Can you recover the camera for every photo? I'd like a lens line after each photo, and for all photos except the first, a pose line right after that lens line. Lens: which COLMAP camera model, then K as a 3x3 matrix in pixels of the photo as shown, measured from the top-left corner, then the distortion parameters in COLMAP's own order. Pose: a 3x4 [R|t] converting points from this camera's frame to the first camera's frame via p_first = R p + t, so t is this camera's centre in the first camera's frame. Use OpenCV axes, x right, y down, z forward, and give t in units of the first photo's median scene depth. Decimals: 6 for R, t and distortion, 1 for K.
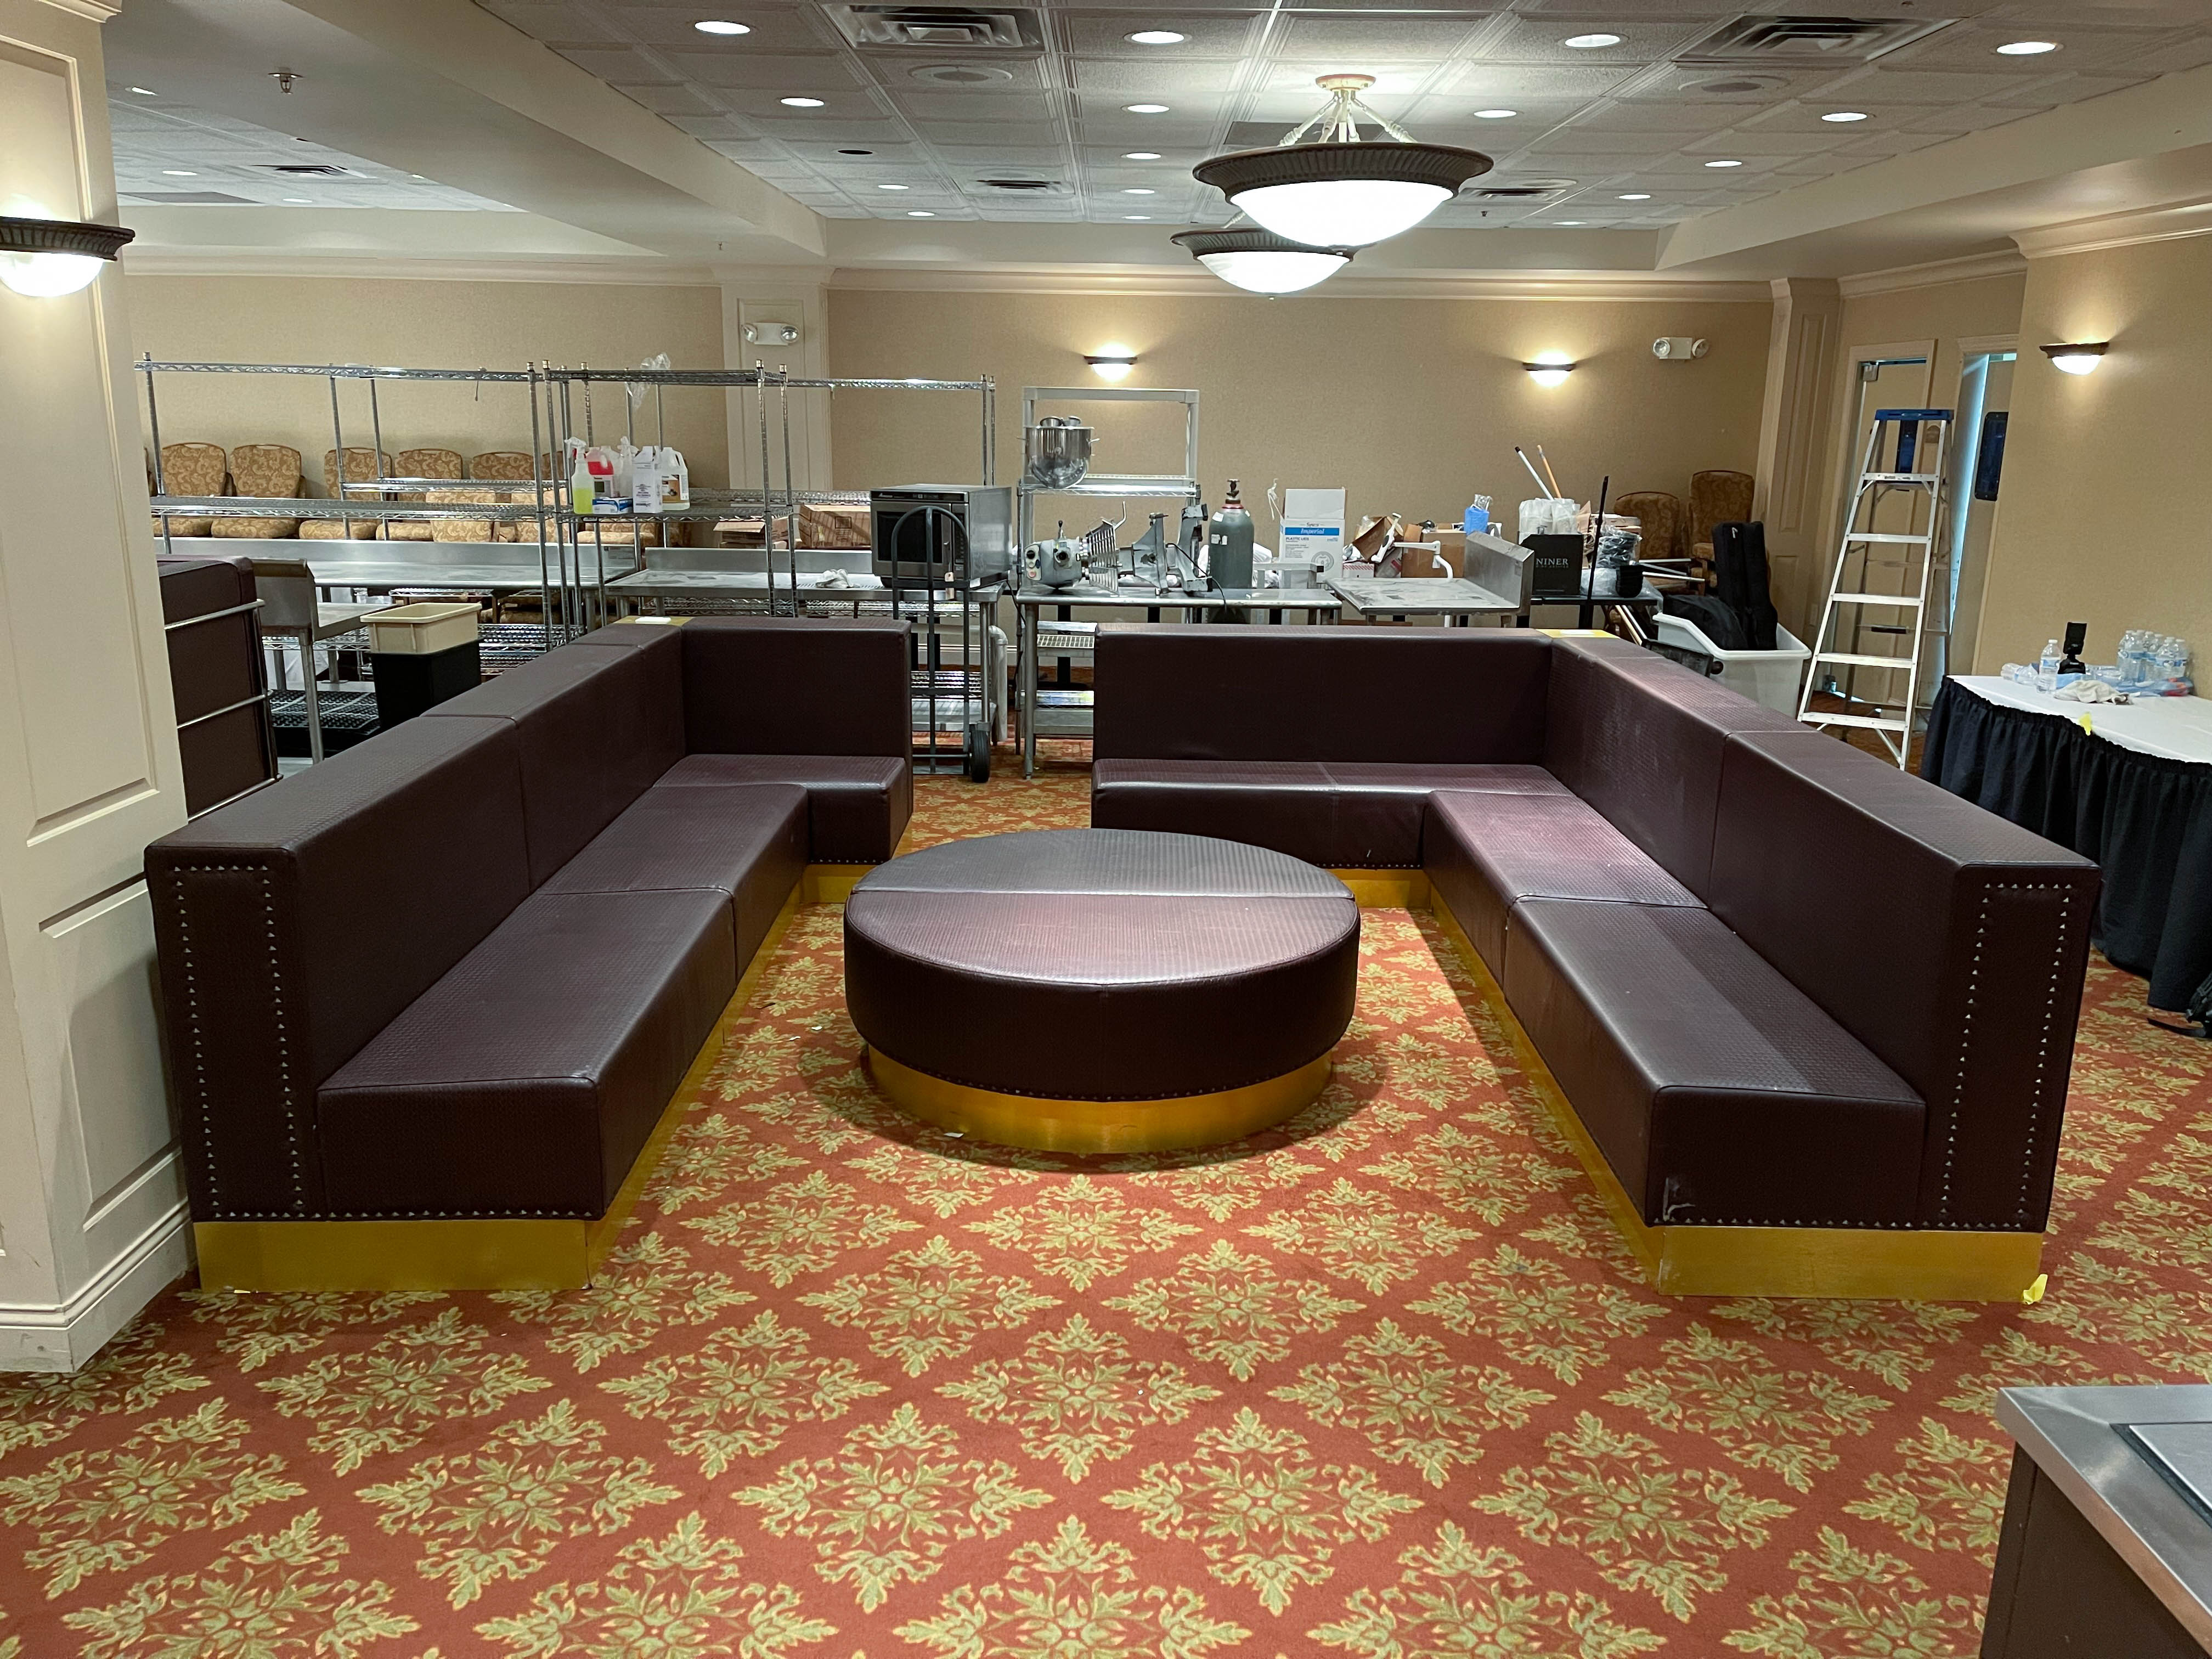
lens RADIAL K [[1707.2, 0, 1136.1], [0, 1707.2, 810.0], [0, 0, 1]] dist [0.058217, -0.070087]
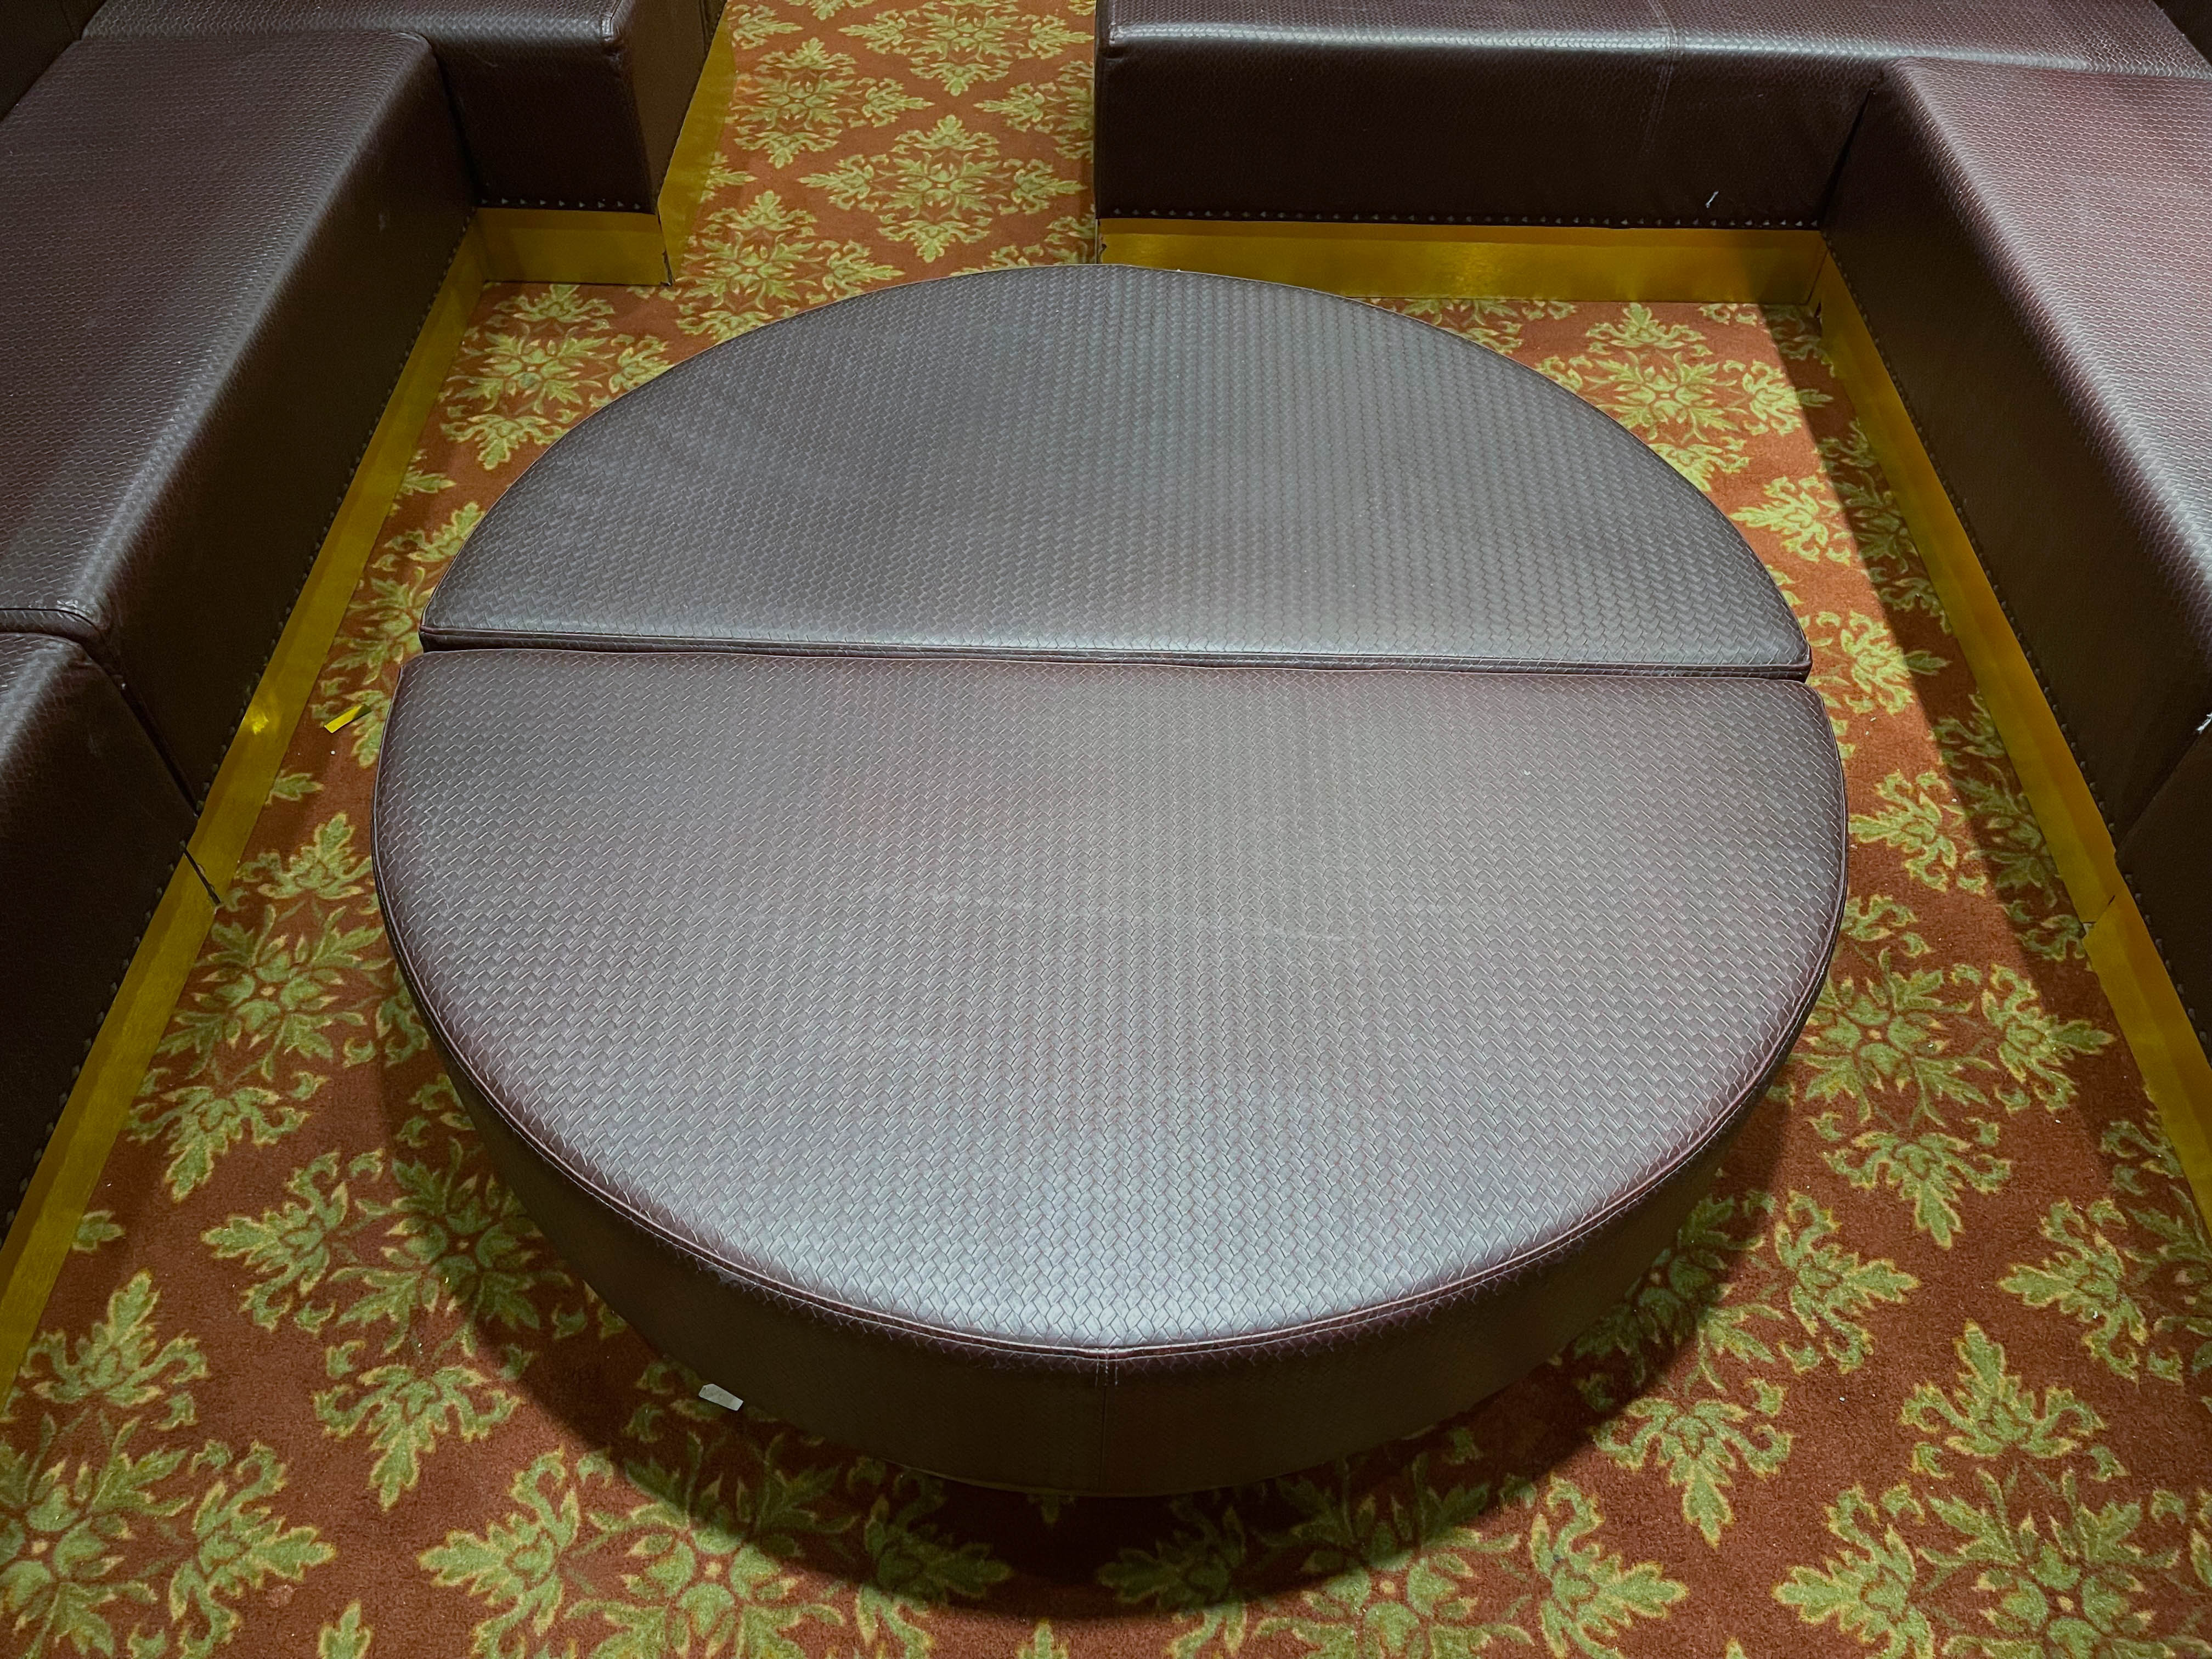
lens RADIAL K [[1707.2, 0, 1112.7], [0, 1707.2, 849.3], [0, 0, 1]] dist [0.058217, -0.070087]
pose [[0.999602, 0.021258, -0.018565, -0.013644], [-0.006518, 0.813888, 0.580986, -0.146361], [0.027460, -0.580633, 0.813702, 0.783328]]
